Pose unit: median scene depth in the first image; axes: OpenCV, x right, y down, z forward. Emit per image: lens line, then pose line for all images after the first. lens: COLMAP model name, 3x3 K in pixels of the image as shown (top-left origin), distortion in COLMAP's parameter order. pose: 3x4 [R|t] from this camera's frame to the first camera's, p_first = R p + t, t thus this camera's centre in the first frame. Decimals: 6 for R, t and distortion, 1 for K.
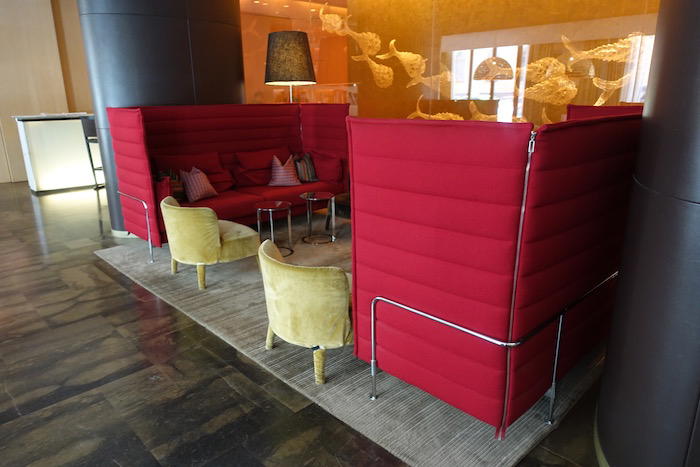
lens RADIAL K [[483.0, 0, 350.1], [0, 483.0, 234.9], [0, 0, 1]] dist [0.003053, 0.002749]
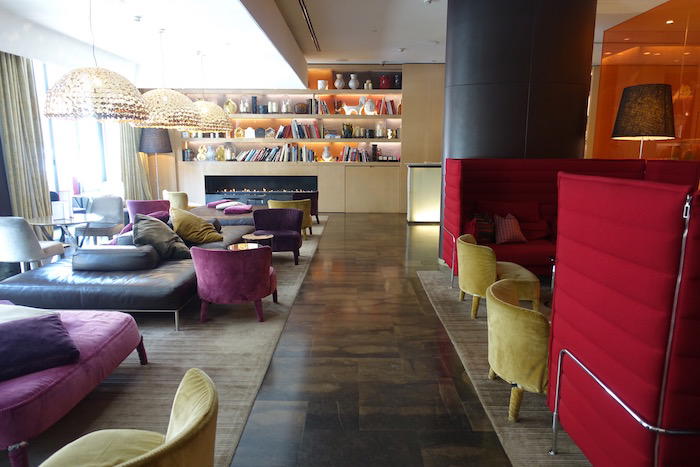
lens RADIAL K [[483.0, 0, 349.1], [0, 483.0, 233.1], [0, 0, 1]] dist [0.003053, 0.002749]
pose [[0.711085, 0.132947, -0.690422, 0.266854], [-0.205741, 0.978324, -0.023513, 0.005843], [0.672330, 0.158769, 0.723025, -0.044425]]
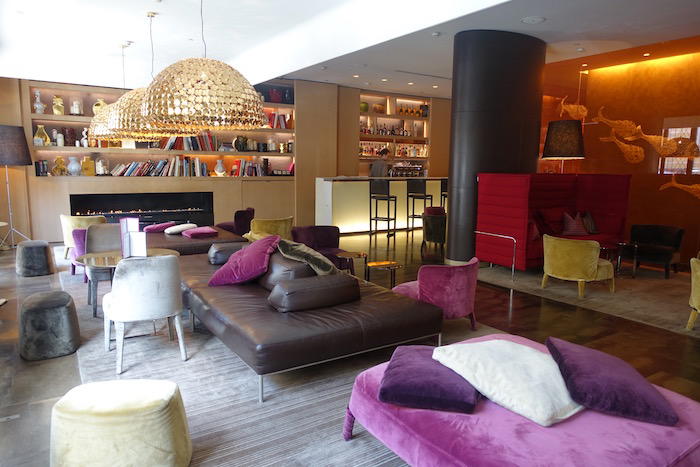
lens RADIAL K [[483.0, 0, 348.5], [0, 483.0, 233.6], [0, 0, 1]] dist [0.003053, 0.002749]
pose [[0.981661, 0.048897, -0.184256, -0.811900], [-0.074453, 0.988120, -0.134444, 0.187123], [0.175493, 0.145697, 0.973640, -0.603687]]
